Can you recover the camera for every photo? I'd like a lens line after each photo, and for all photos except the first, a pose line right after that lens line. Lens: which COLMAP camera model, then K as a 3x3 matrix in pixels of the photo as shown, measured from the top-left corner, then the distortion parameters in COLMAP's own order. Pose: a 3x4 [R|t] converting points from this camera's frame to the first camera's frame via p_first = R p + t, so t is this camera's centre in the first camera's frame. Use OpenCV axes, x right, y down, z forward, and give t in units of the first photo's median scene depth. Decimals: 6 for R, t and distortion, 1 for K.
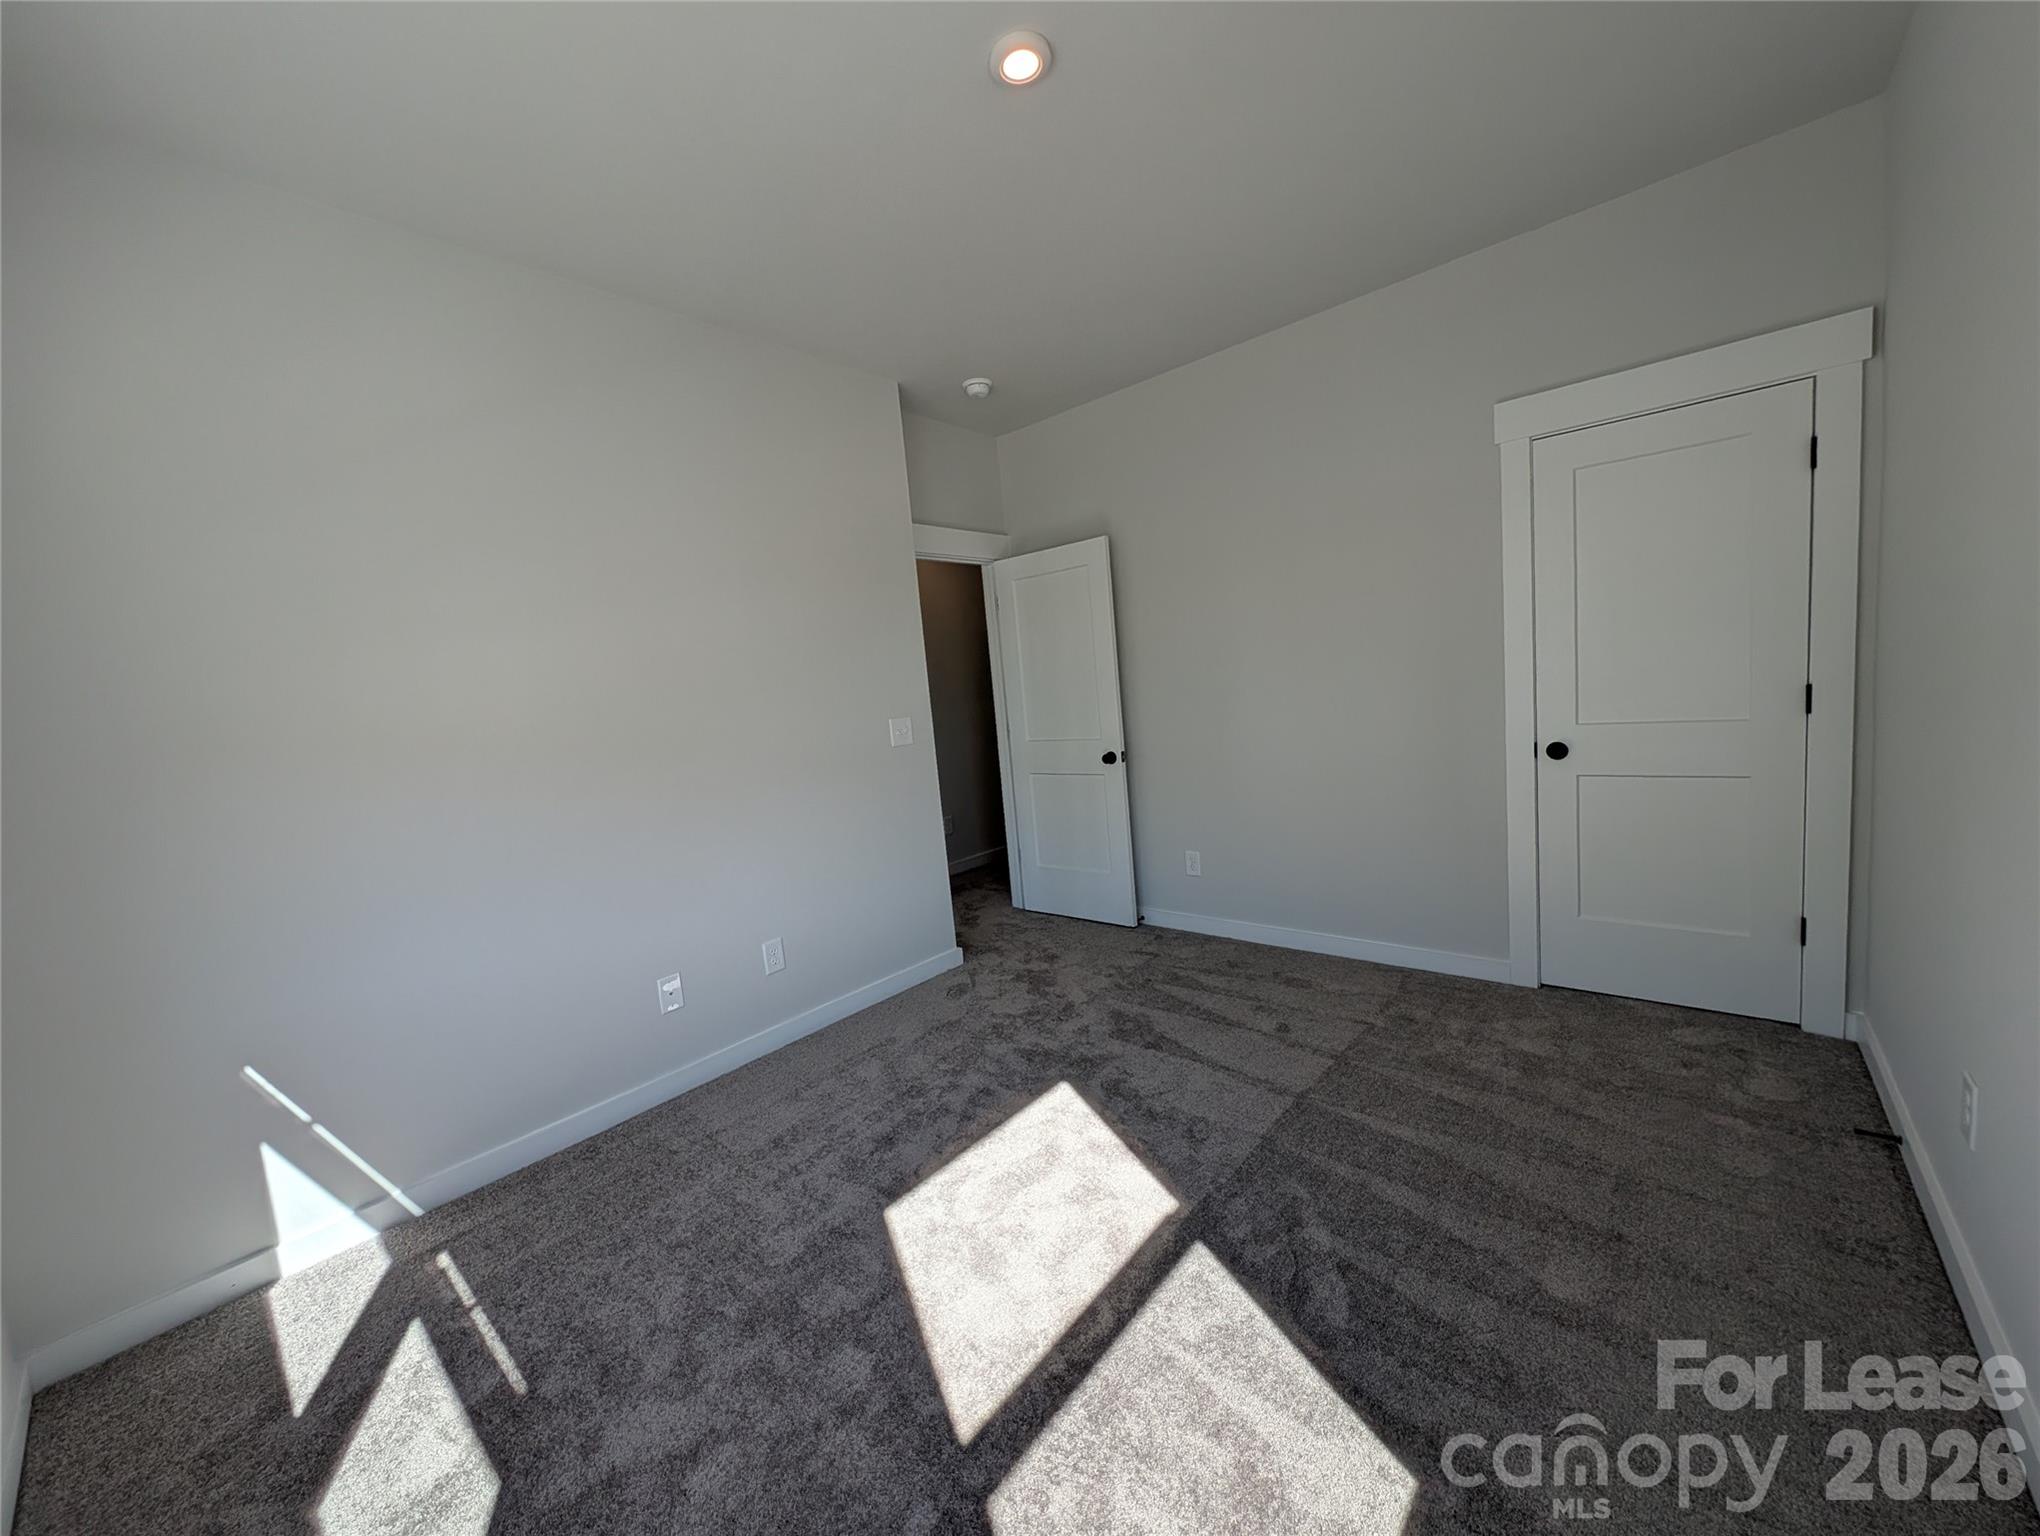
lens RADIAL K [[768.6, 0, 1020.0], [0, 768.6, 768.0], [0, 0, 1]] dist [0.002758, 0.000028]
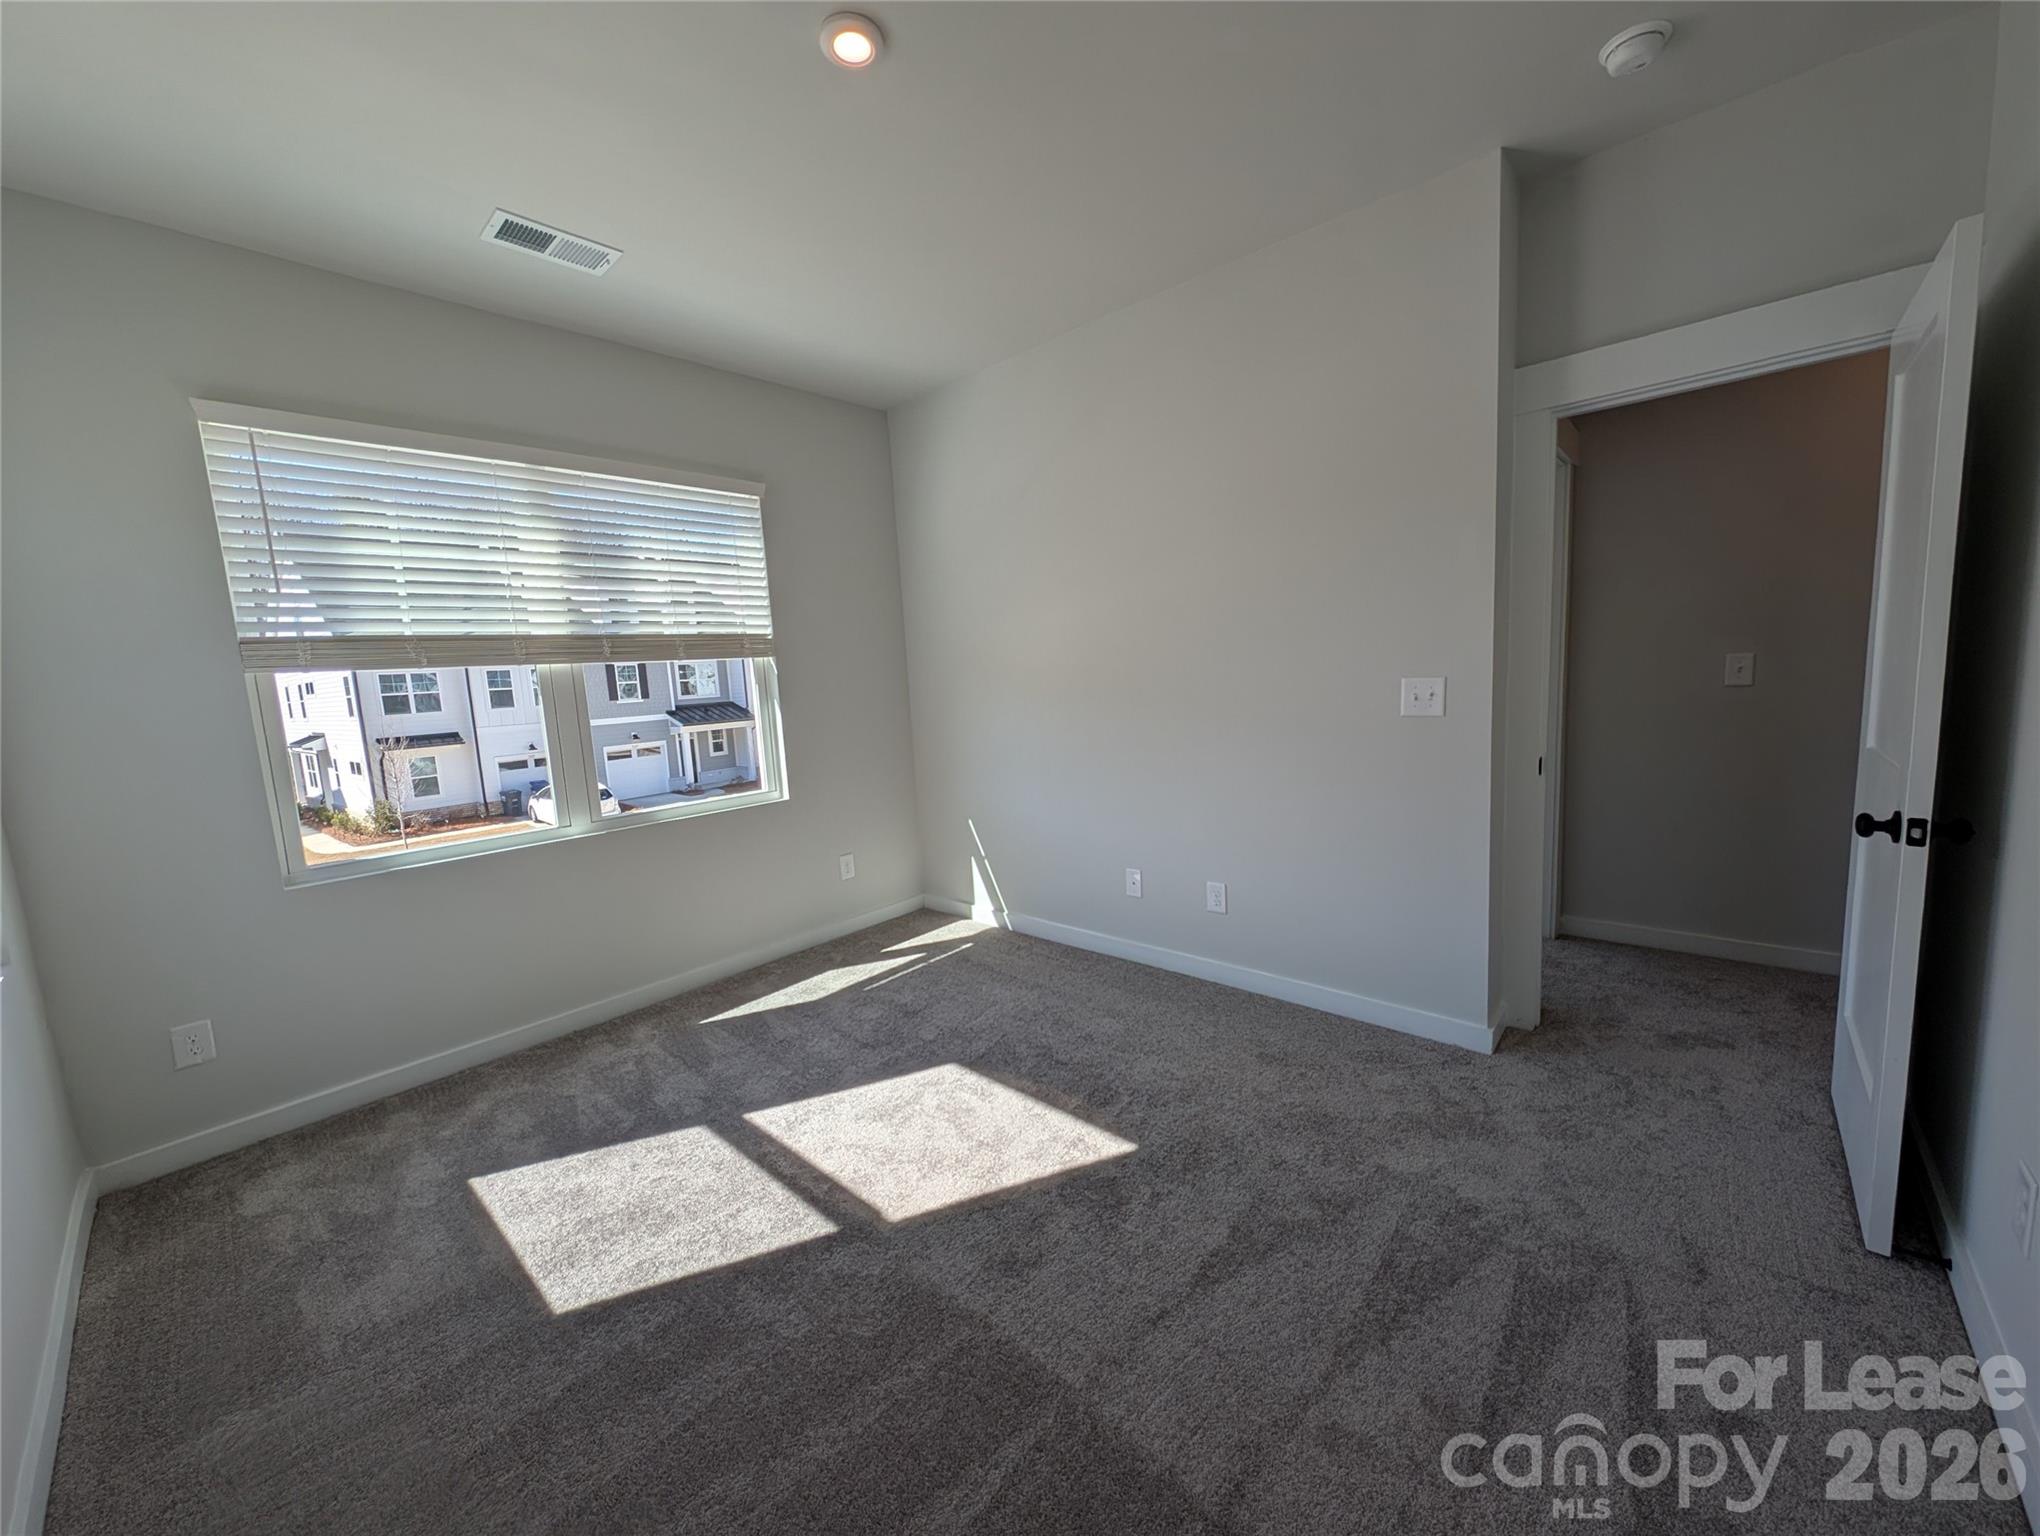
lens RADIAL K [[768.6, 0, 1020.0], [0, 768.6, 768.0], [0, 0, 1]] dist [0.002758, 0.000028]
pose [[-0.016378, 0.217394, -0.975947, 0.971487], [-0.052619, 0.974537, 0.217963, -0.205060], [0.998480, 0.054924, -0.004522, 1.066411]]
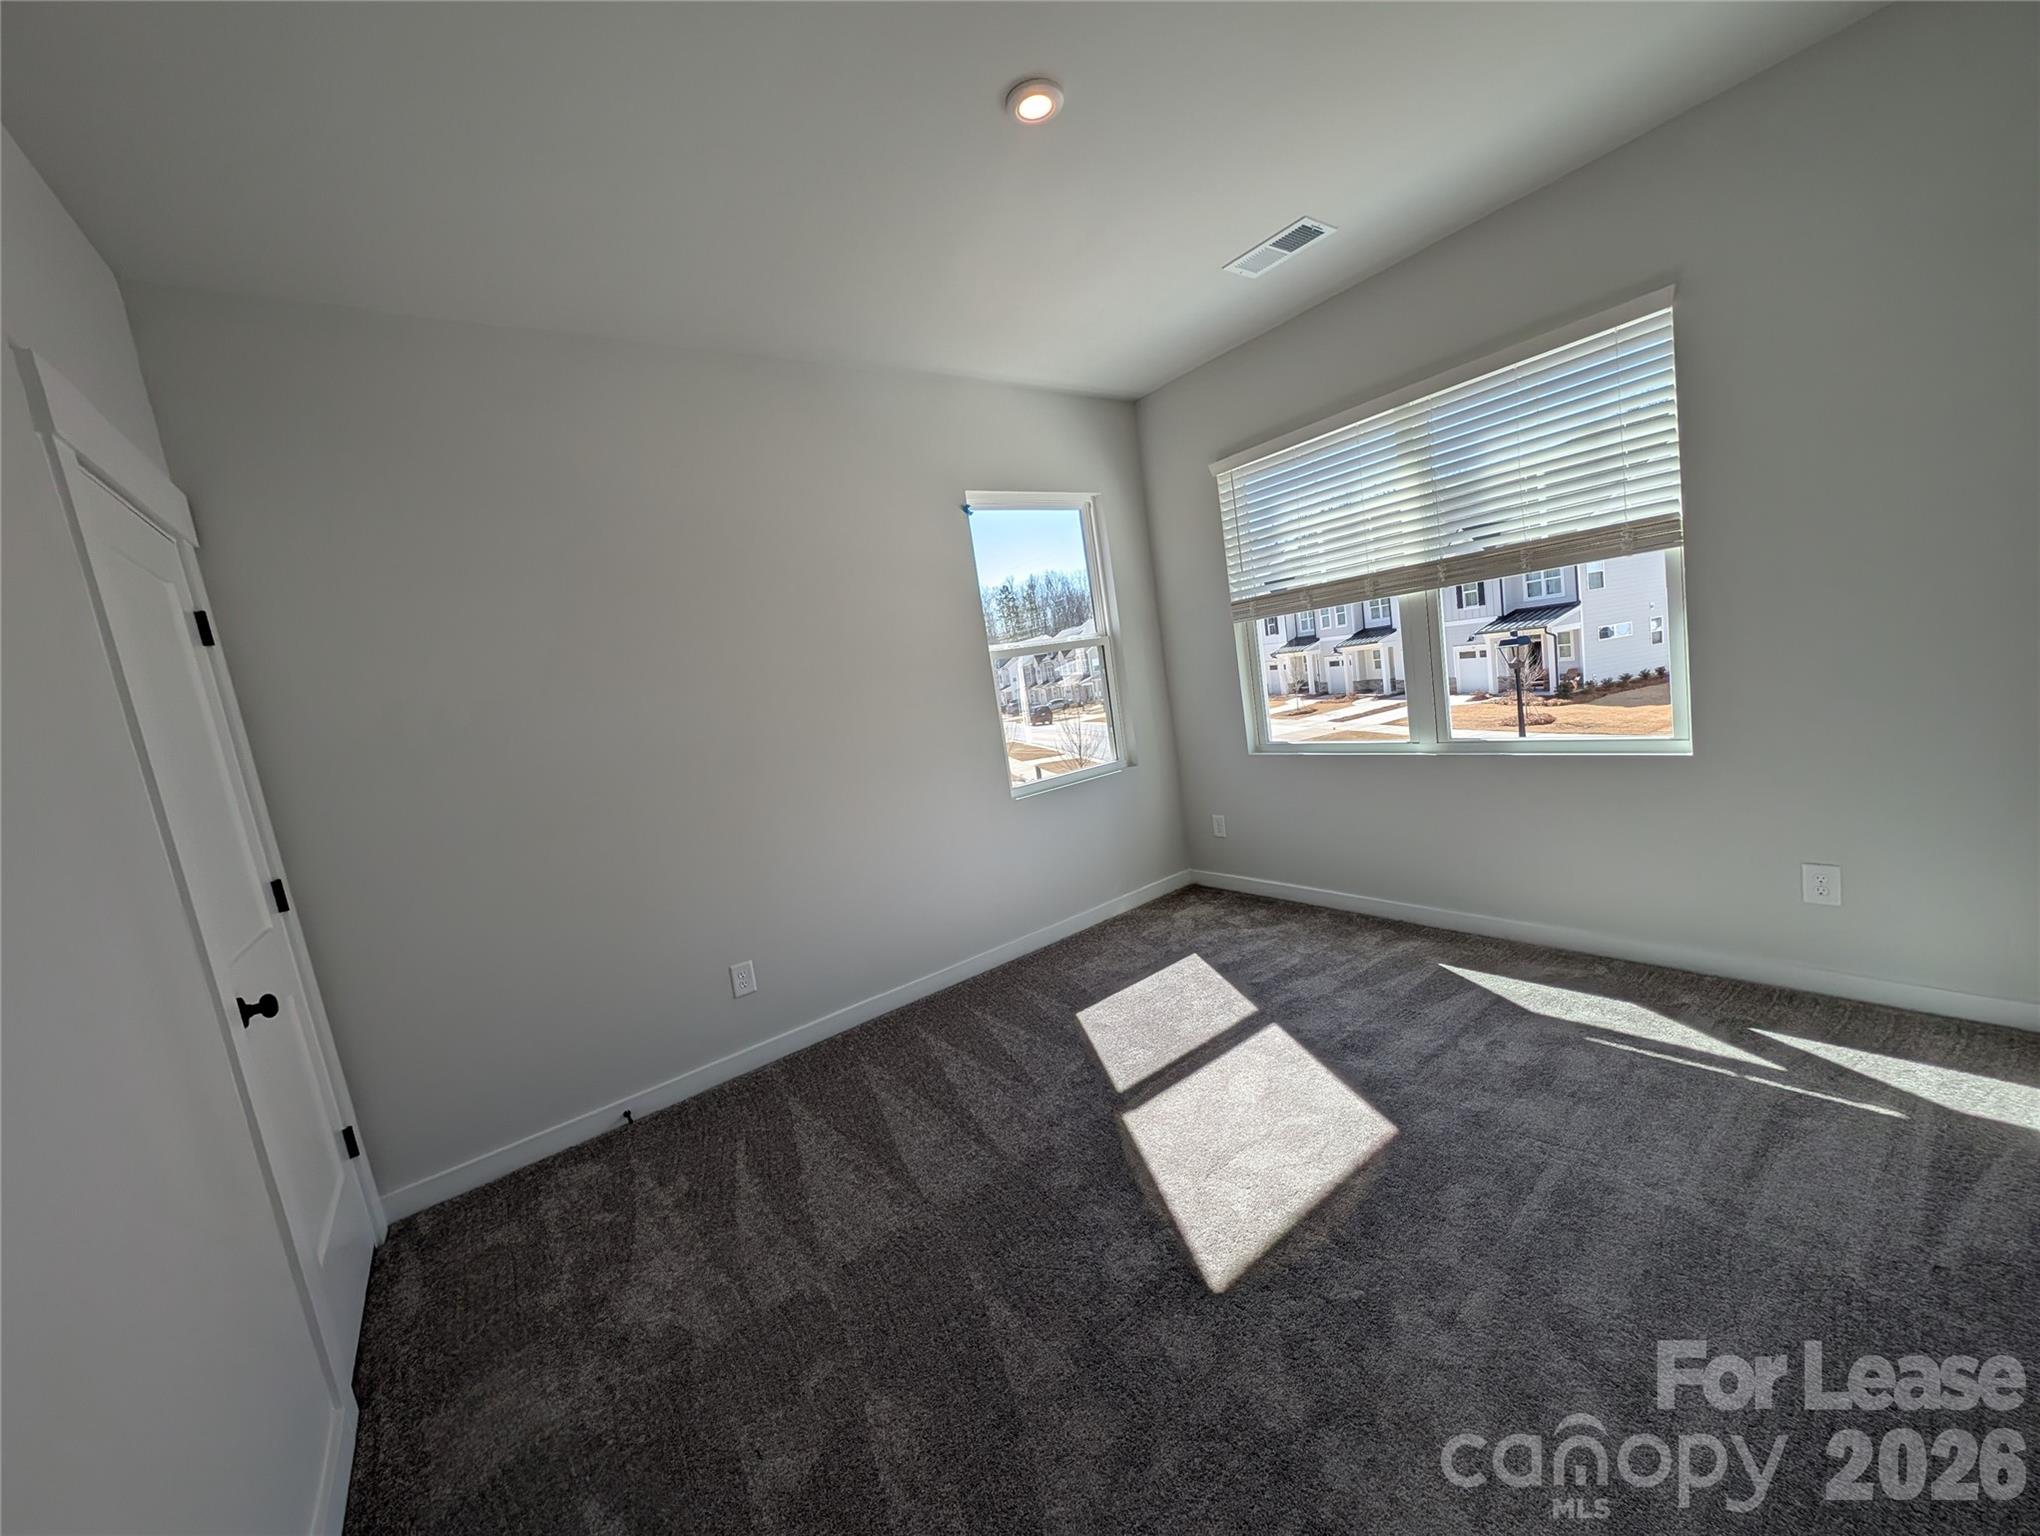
lens RADIAL K [[768.6, 0, 1020.0], [0, 768.6, 768.0], [0, 0, 1]] dist [0.002758, 0.000028]
pose [[-0.948657, 0.201955, 0.243441, -0.046541], [0.255370, 0.943153, 0.212716, -0.233640], [-0.186643, 0.263962, -0.946302, 1.909352]]
